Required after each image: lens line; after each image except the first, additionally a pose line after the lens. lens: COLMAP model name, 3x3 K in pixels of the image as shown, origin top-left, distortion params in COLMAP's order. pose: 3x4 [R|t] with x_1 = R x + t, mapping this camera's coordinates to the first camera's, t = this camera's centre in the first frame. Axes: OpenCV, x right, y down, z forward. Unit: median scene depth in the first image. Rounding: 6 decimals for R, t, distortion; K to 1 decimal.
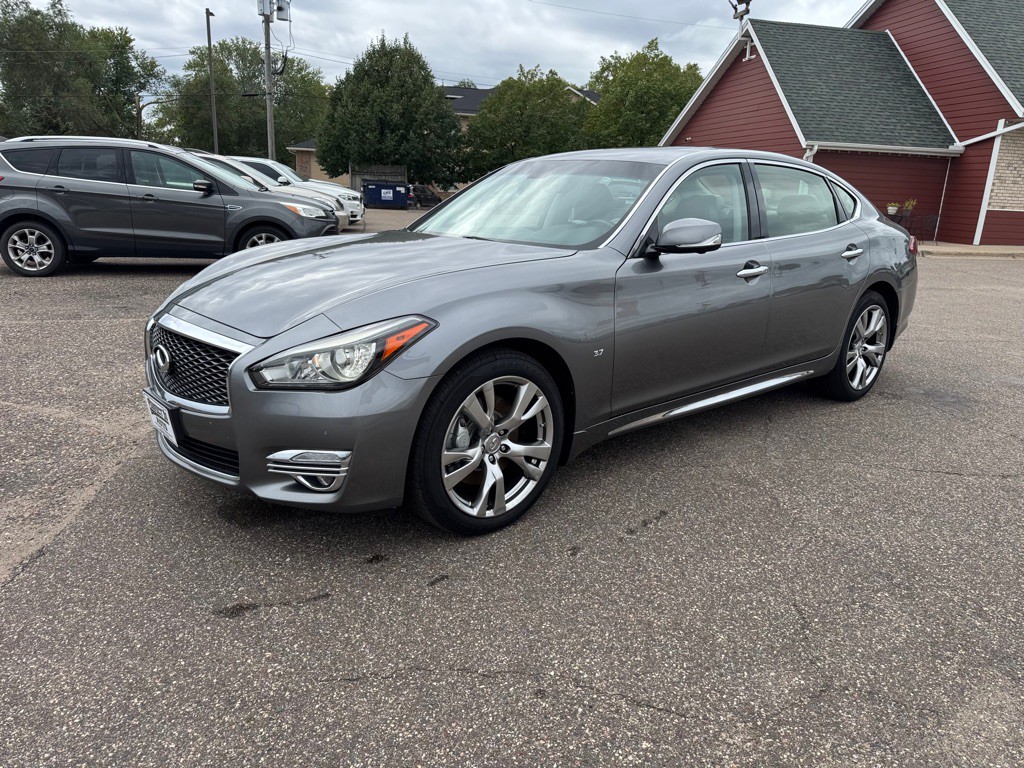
lens RADIAL K [[725.6, 0, 520.1], [0, 725.6, 384.2], [0, 0, 1]] dist [0.023643, -0.032075]
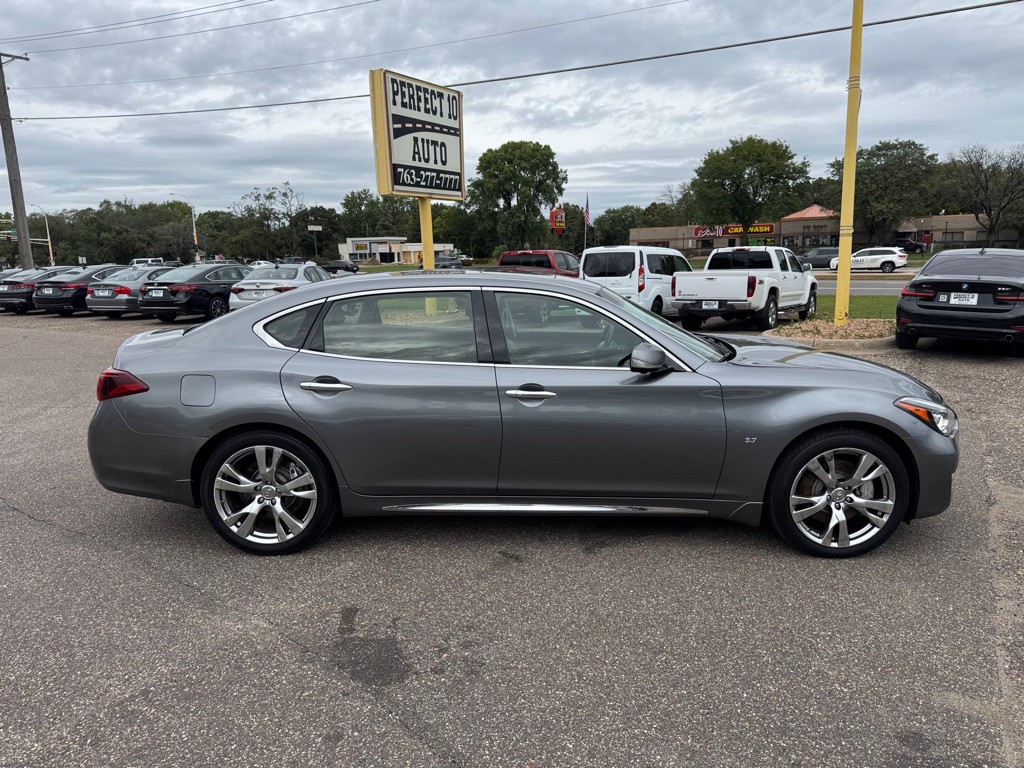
lens RADIAL K [[725.6, 0, 510.9], [0, 725.6, 392.2], [0, 0, 1]] dist [0.023643, -0.032075]
pose [[-0.736869, -0.153248, 0.658437, -0.155697], [0.167208, 0.902392, 0.397153, -0.157938], [-0.655031, 0.402745, -0.639320, 0.472667]]
